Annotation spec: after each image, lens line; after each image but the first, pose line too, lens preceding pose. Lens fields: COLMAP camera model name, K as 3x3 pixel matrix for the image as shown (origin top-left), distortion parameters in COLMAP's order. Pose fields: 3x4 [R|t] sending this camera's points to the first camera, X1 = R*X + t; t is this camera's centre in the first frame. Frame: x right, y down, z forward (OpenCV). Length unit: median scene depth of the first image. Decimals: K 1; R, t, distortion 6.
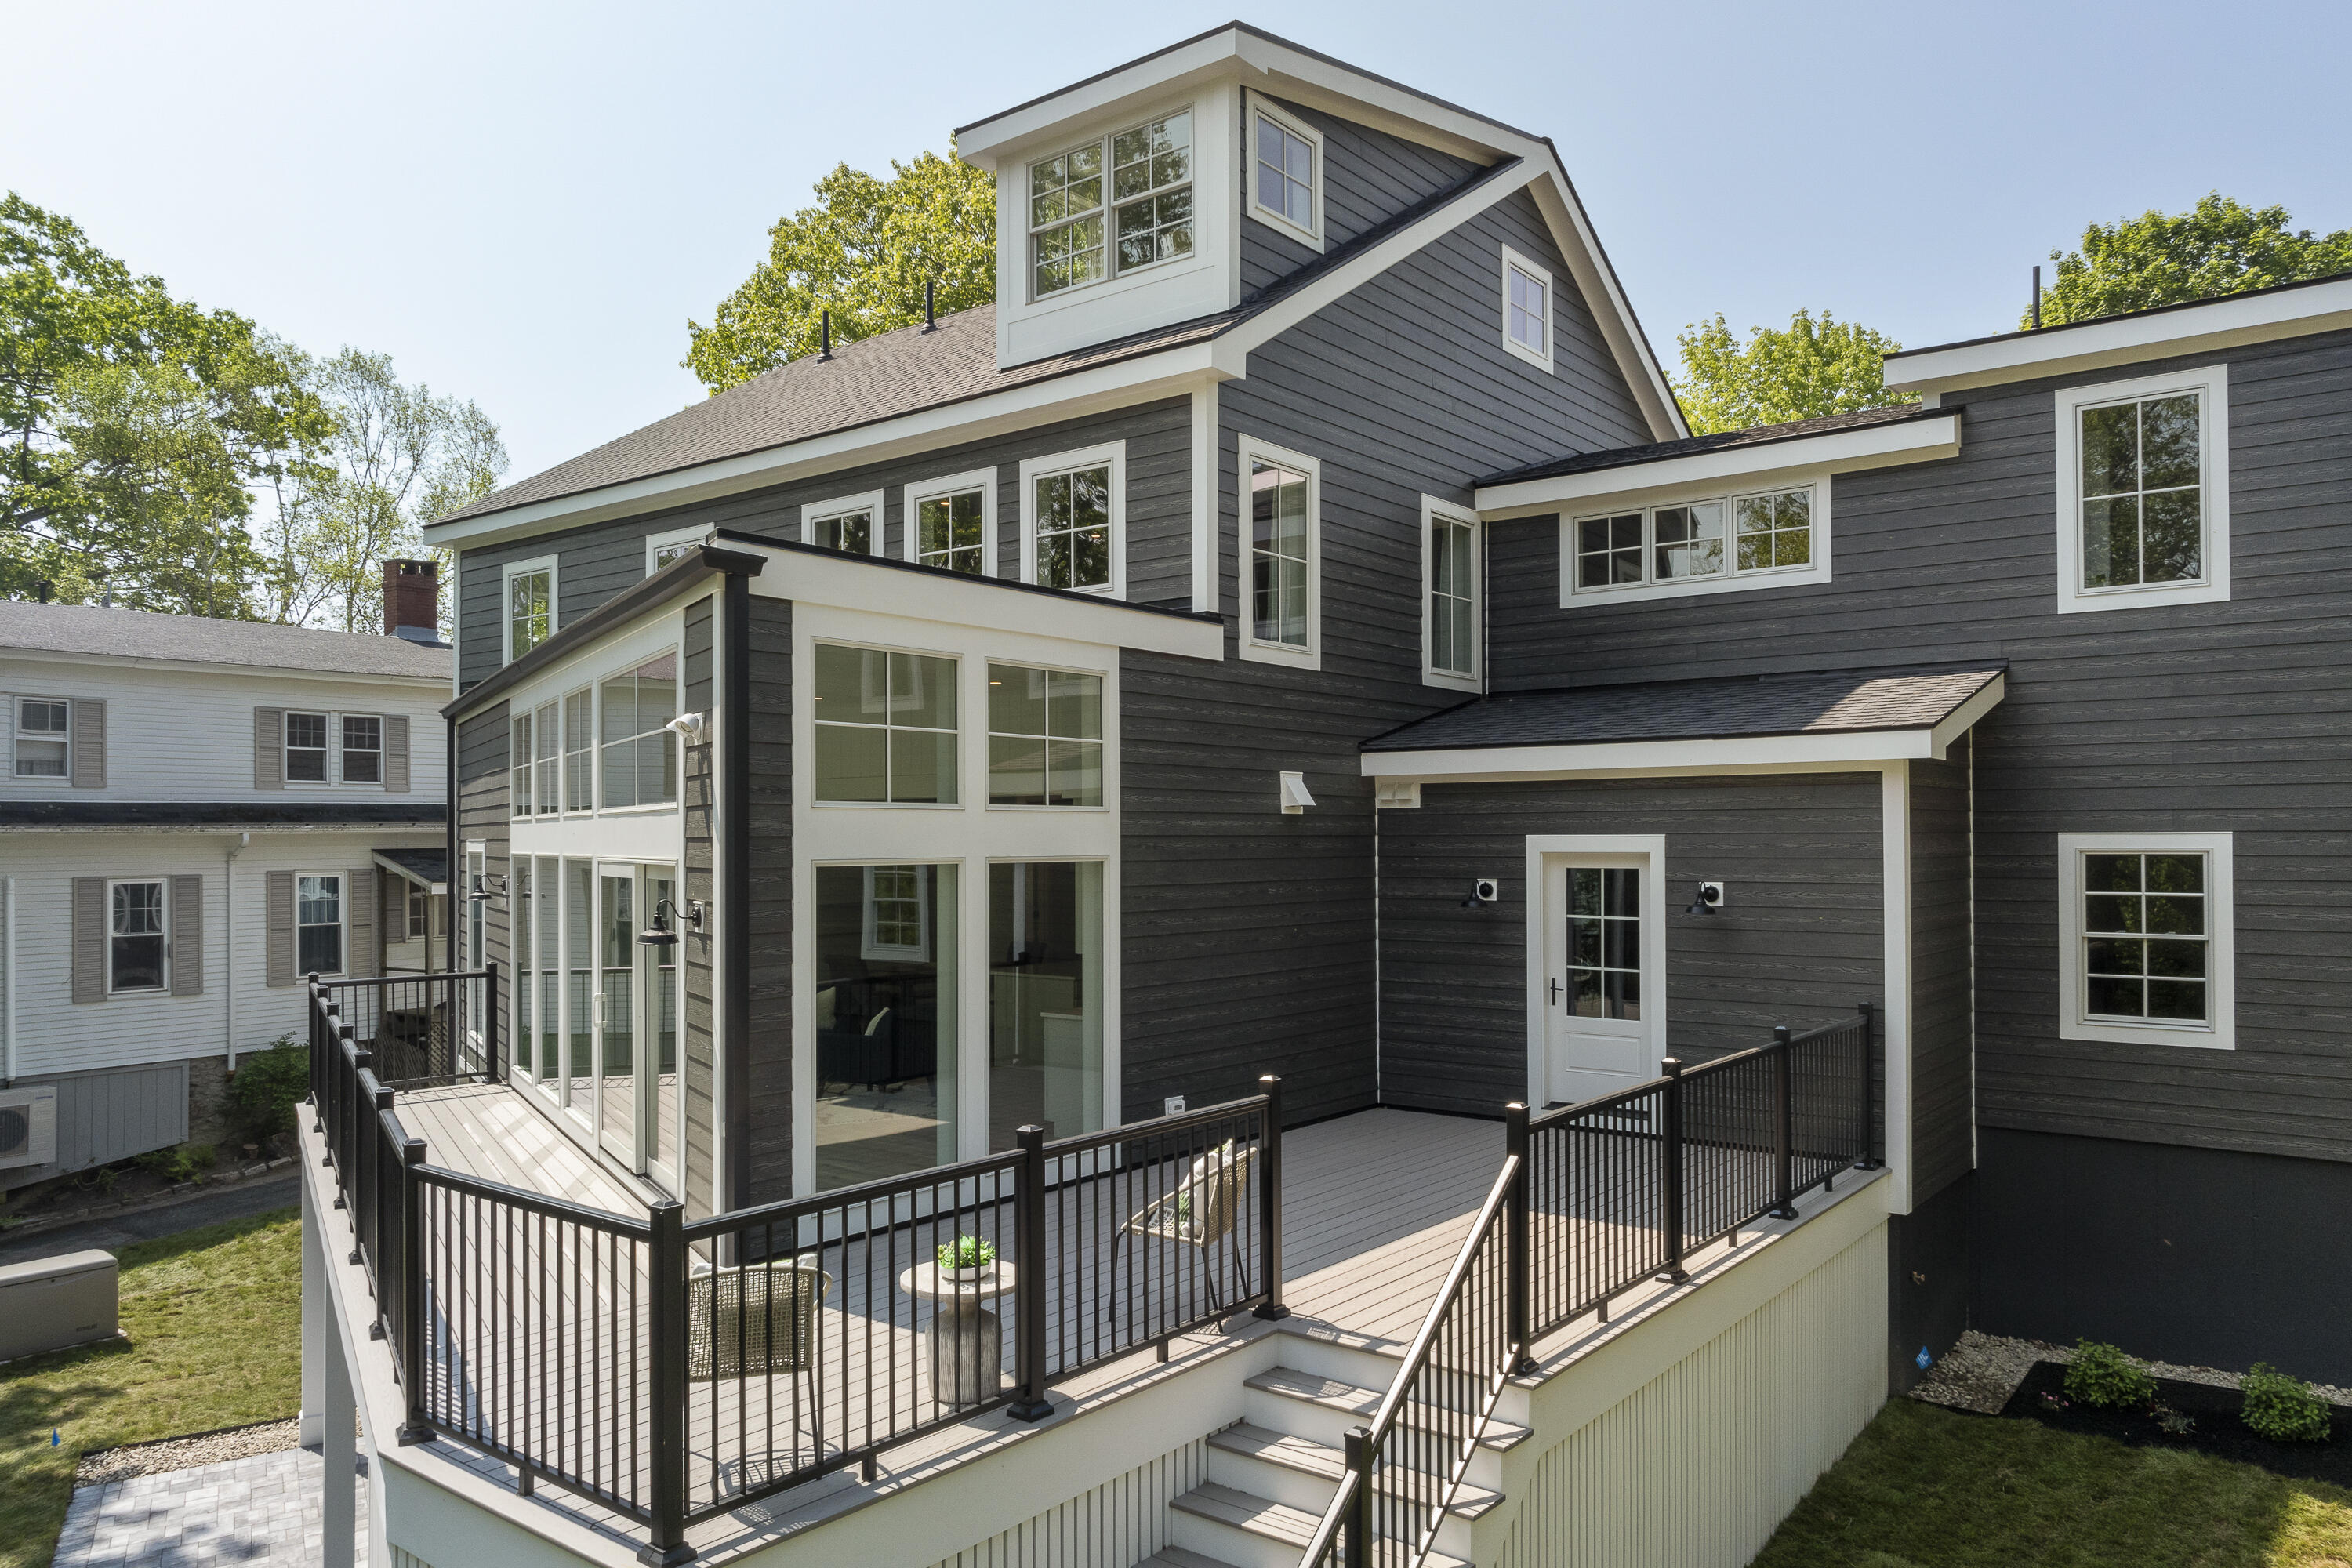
lens RADIAL K [[1633.5, 0, 1174.4], [0, 1633.5, 797.0], [0, 0, 1]] dist [-0.006398, -0.000322]
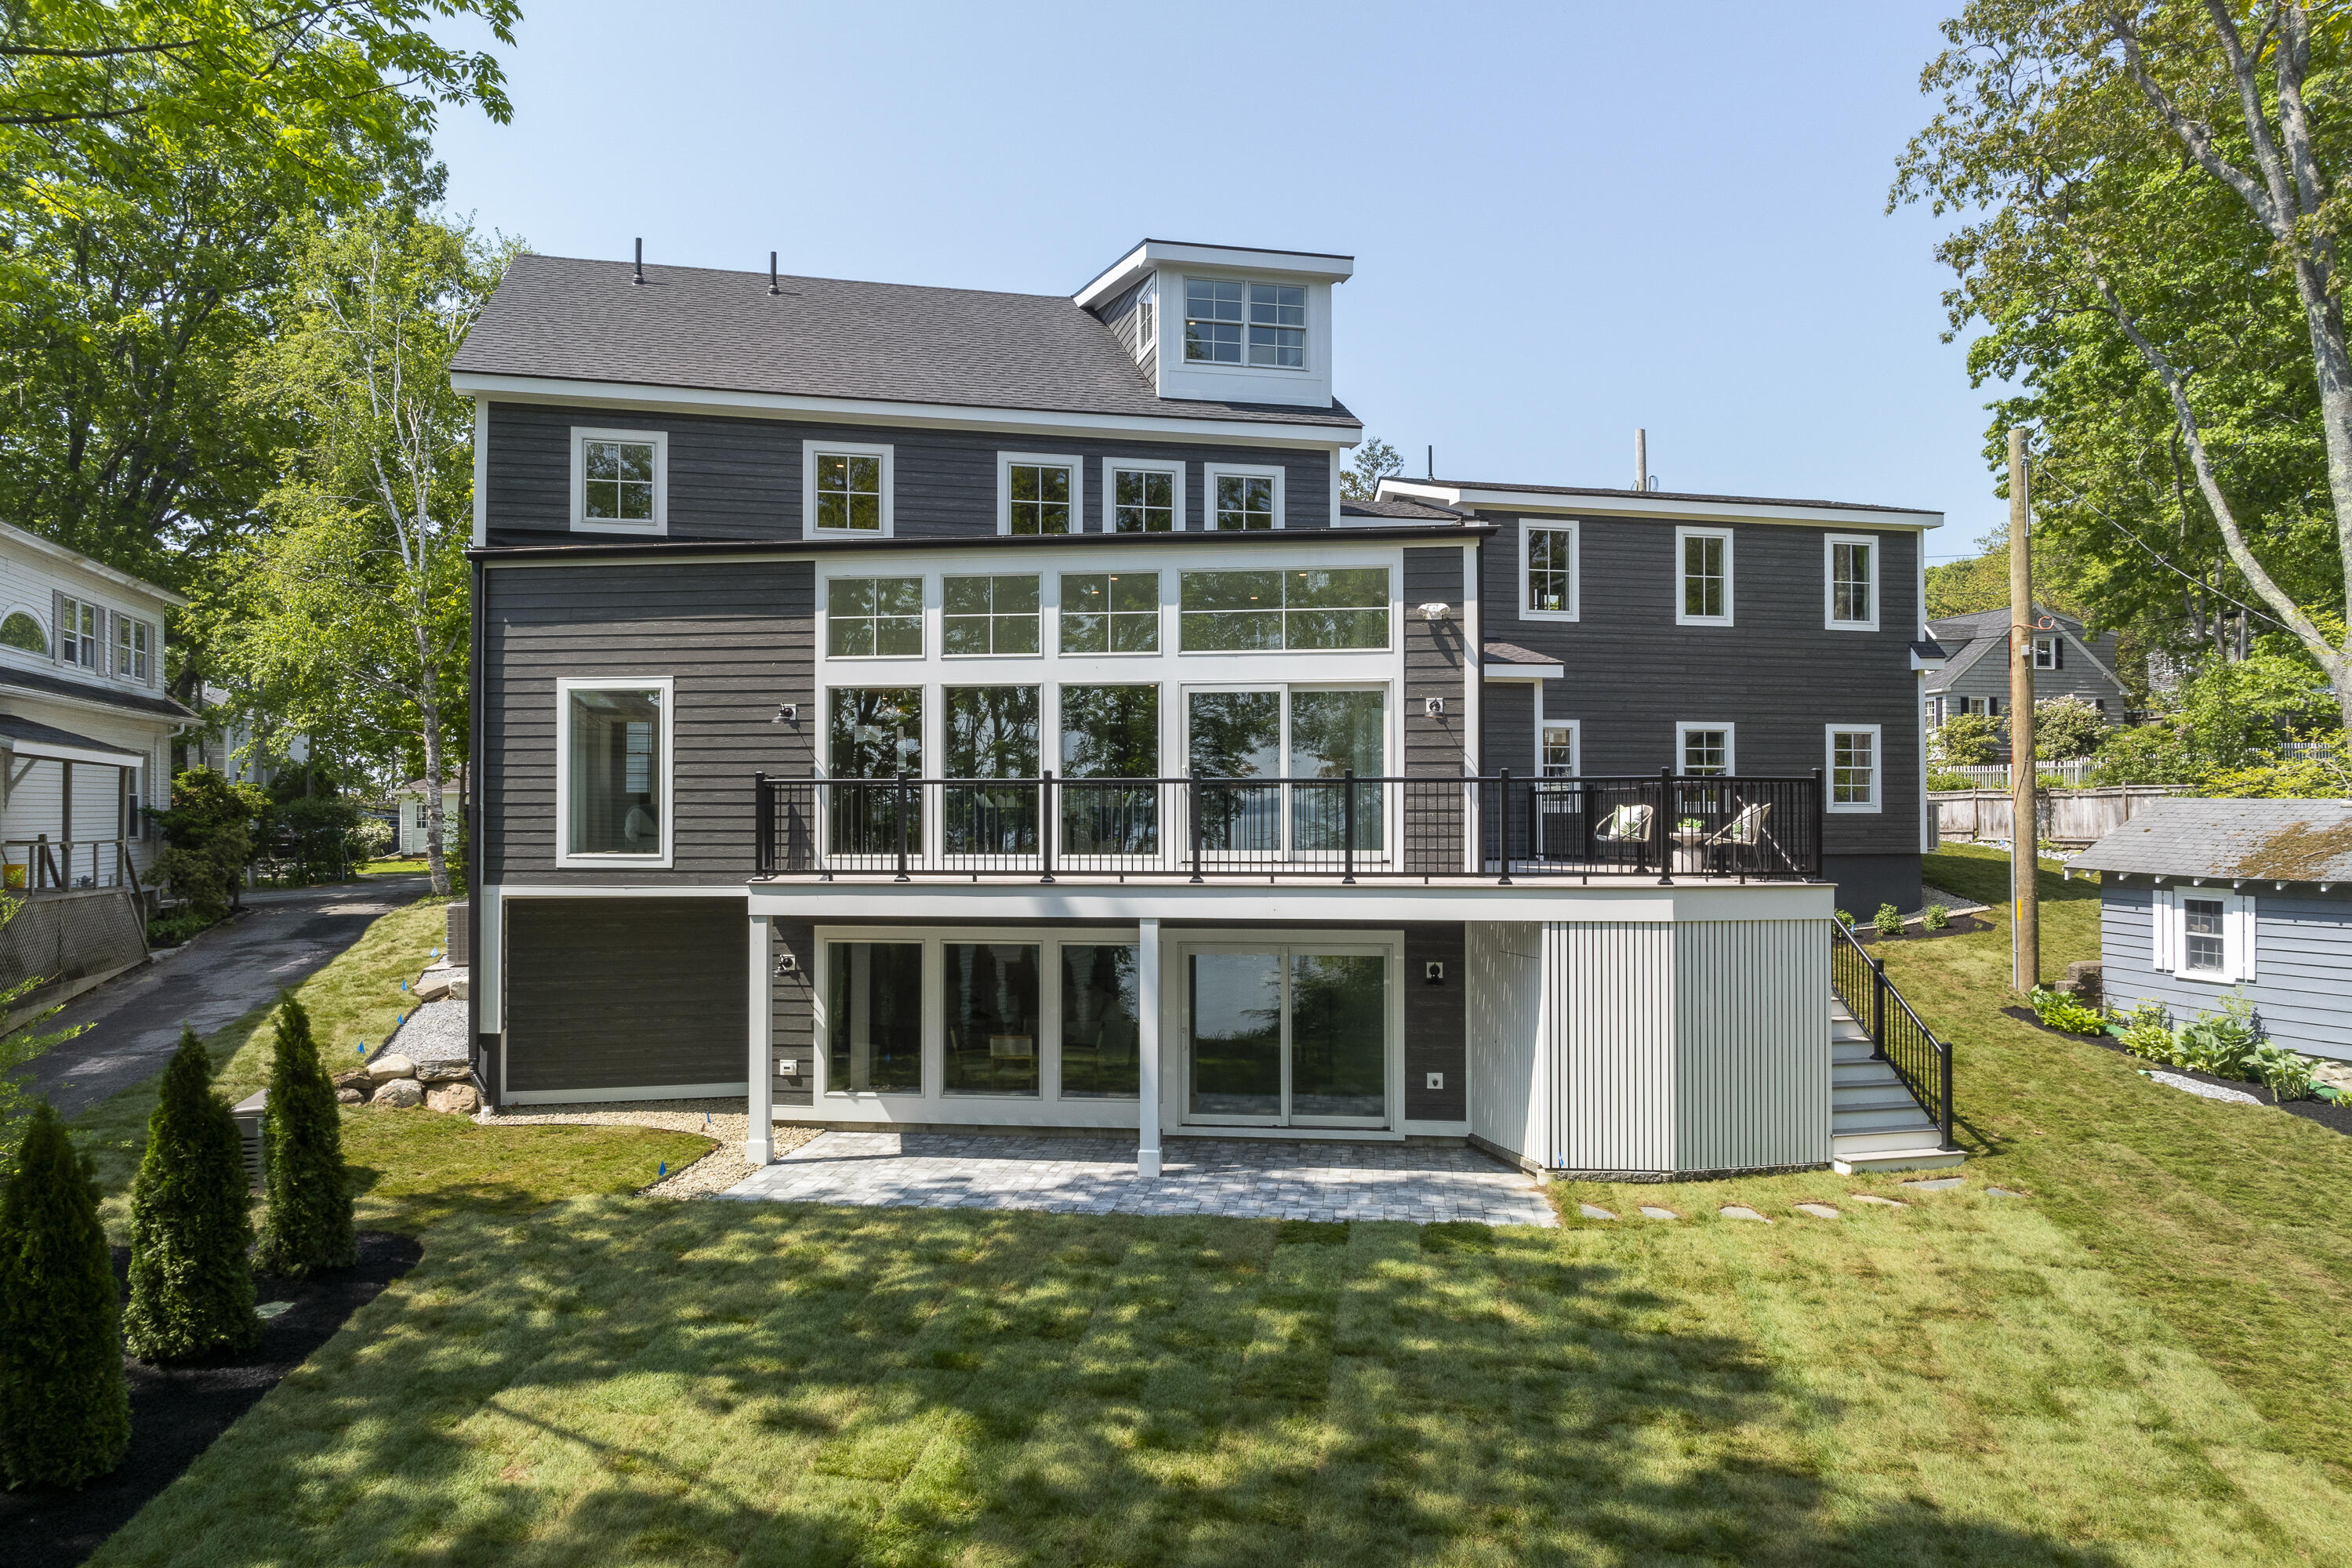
lens RADIAL K [[1633.5, 0, 1174.4], [0, 1633.5, 797.0], [0, 0, 1]] dist [-0.006398, -0.000322]
pose [[0.606252, 0.014251, 0.795145, -1.402736], [-0.015446, 0.999862, -0.006144, 0.138497], [-0.795122, -0.008558, 0.606389, 0.032333]]
